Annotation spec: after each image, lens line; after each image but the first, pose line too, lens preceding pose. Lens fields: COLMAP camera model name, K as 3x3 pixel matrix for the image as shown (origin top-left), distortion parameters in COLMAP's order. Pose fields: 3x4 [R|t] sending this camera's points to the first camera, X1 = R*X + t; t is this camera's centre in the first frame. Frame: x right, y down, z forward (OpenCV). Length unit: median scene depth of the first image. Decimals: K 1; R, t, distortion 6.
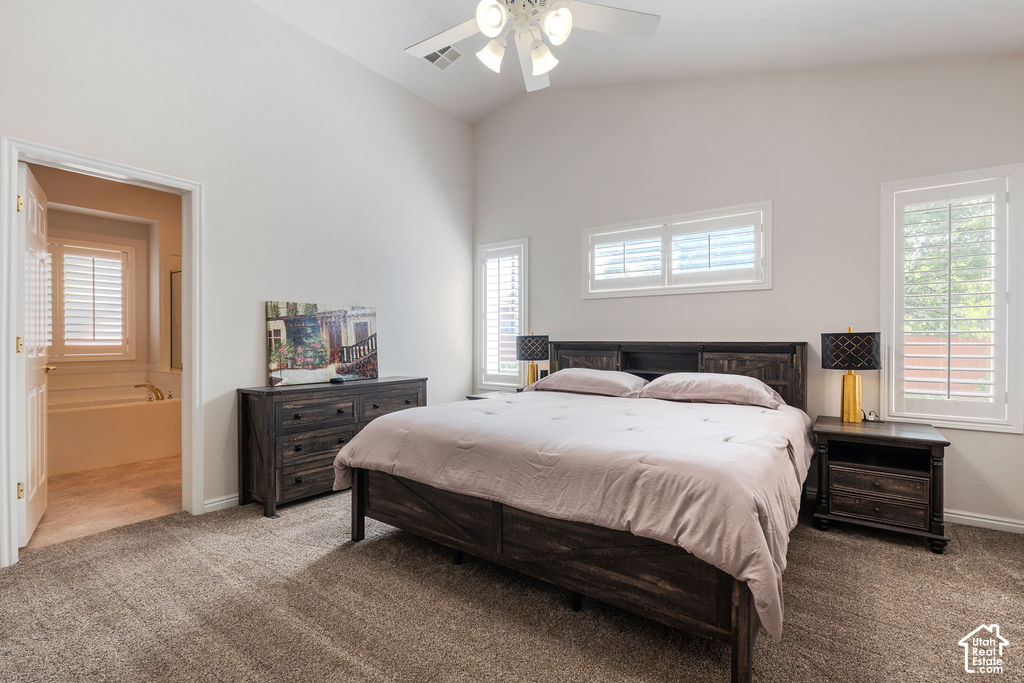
lens RADIAL K [[478.1, 0, 512.0], [0, 478.1, 341.5], [0, 0, 1]] dist [0.000072, 0.000018]
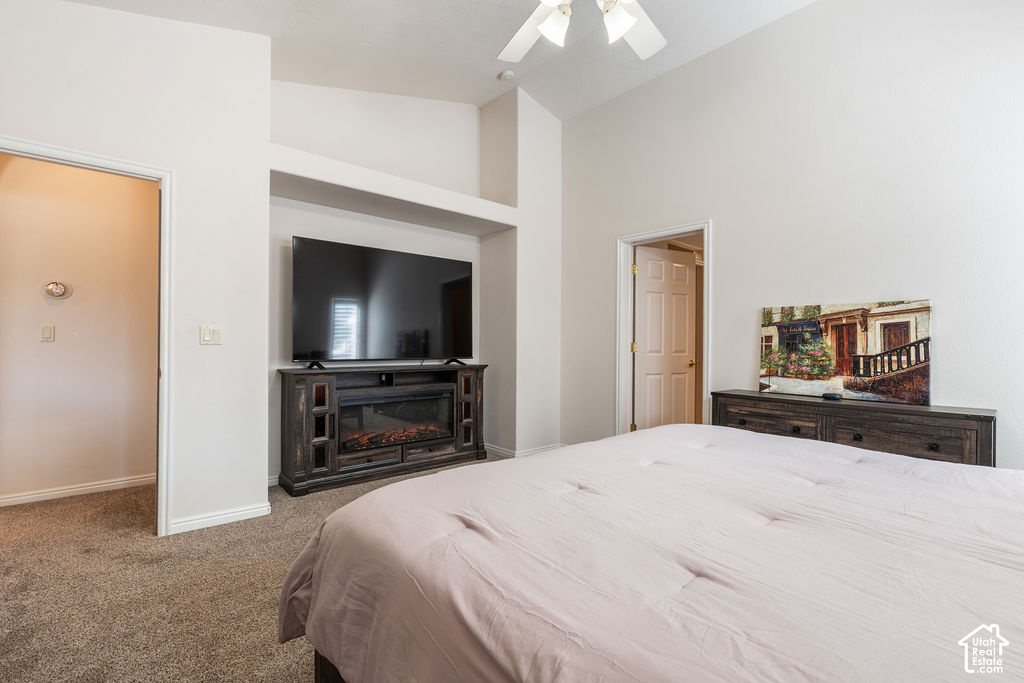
lens RADIAL K [[468.7, 0, 512.0], [0, 468.7, 341.5], [0, 0, 1]] dist [-0.000111, -0.000058]
pose [[-0.219426, -0.006800, -0.975605, 0.538313], [-0.012013, 0.999919, -0.004268, -0.002222], [0.975555, 0.010783, -0.219490, 0.642916]]
